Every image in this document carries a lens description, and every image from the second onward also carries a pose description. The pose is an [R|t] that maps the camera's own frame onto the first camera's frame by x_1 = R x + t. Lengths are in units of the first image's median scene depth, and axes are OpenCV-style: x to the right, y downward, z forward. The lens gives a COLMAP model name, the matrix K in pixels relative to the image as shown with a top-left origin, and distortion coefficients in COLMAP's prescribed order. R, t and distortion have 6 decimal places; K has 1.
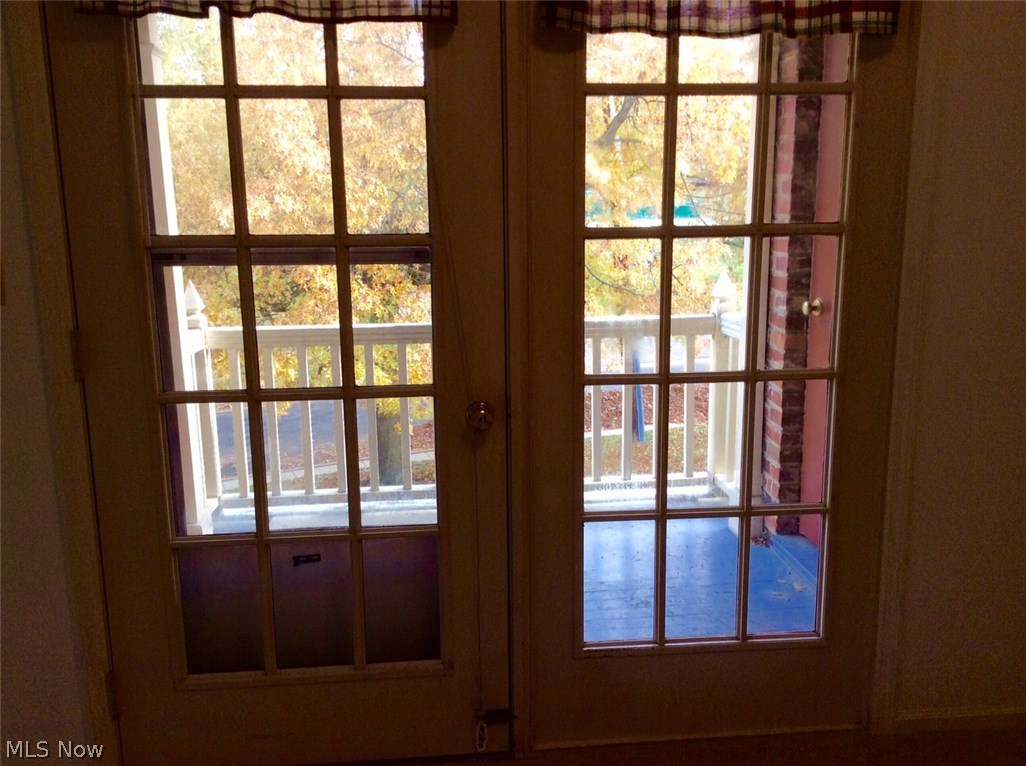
lens RADIAL K [[993.8, 0, 513.0], [0, 993.8, 383.0], [0, 0, 1]] dist [0.198066, -0.373082]
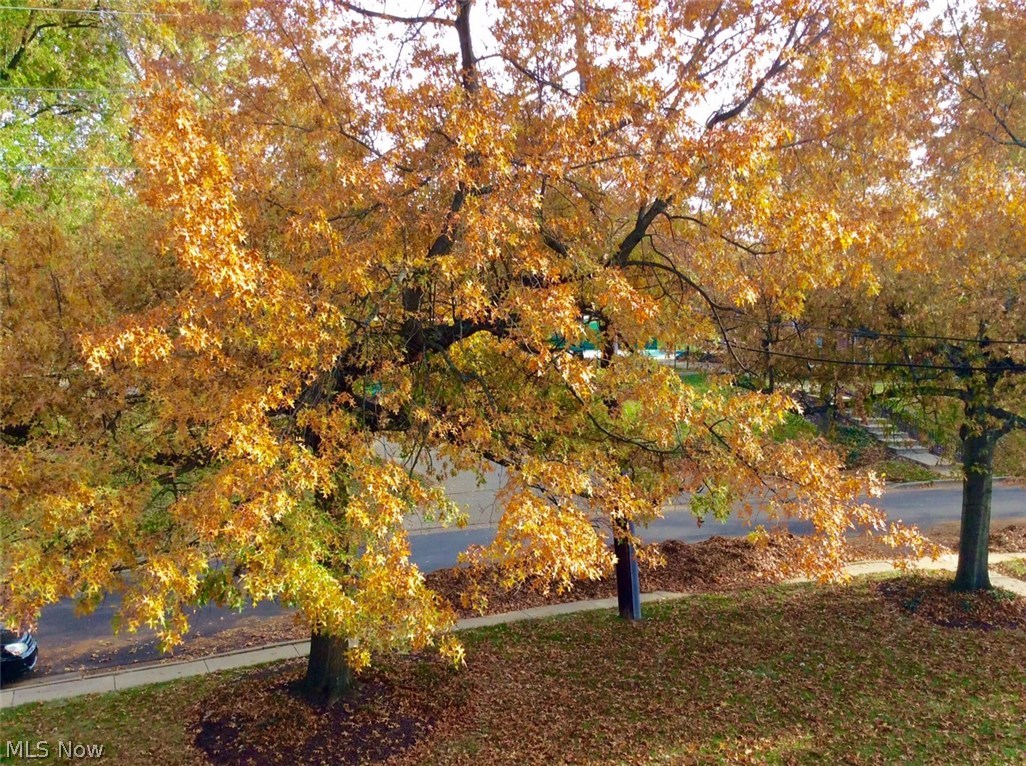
lens RADIAL K [[981.2, 0, 513.0], [0, 981.2, 383.0], [0, 0, 1]] dist [0.180328, -0.230089]
pose [[0.998044, 0.015893, 0.060462, -0.047549], [-0.008565, 0.992787, -0.119584, -0.063607], [-0.061926, 0.118832, 0.990981, 0.295249]]
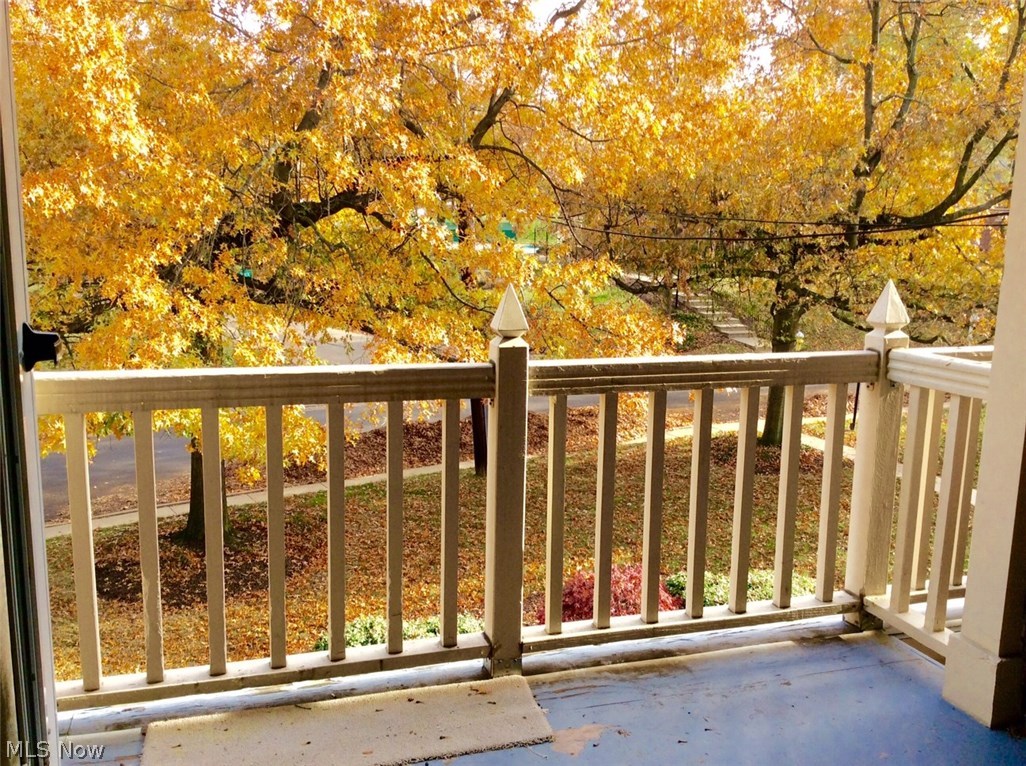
lens RADIAL K [[993.8, 0, 513.0], [0, 993.8, 383.0], [0, 0, 1]] dist [0.198066, -0.373082]
pose [[0.980289, -0.001432, 0.197562, -0.059829], [0.005769, 0.999755, -0.021381, -0.013550], [-0.197483, 0.022099, 0.980057, 0.155152]]
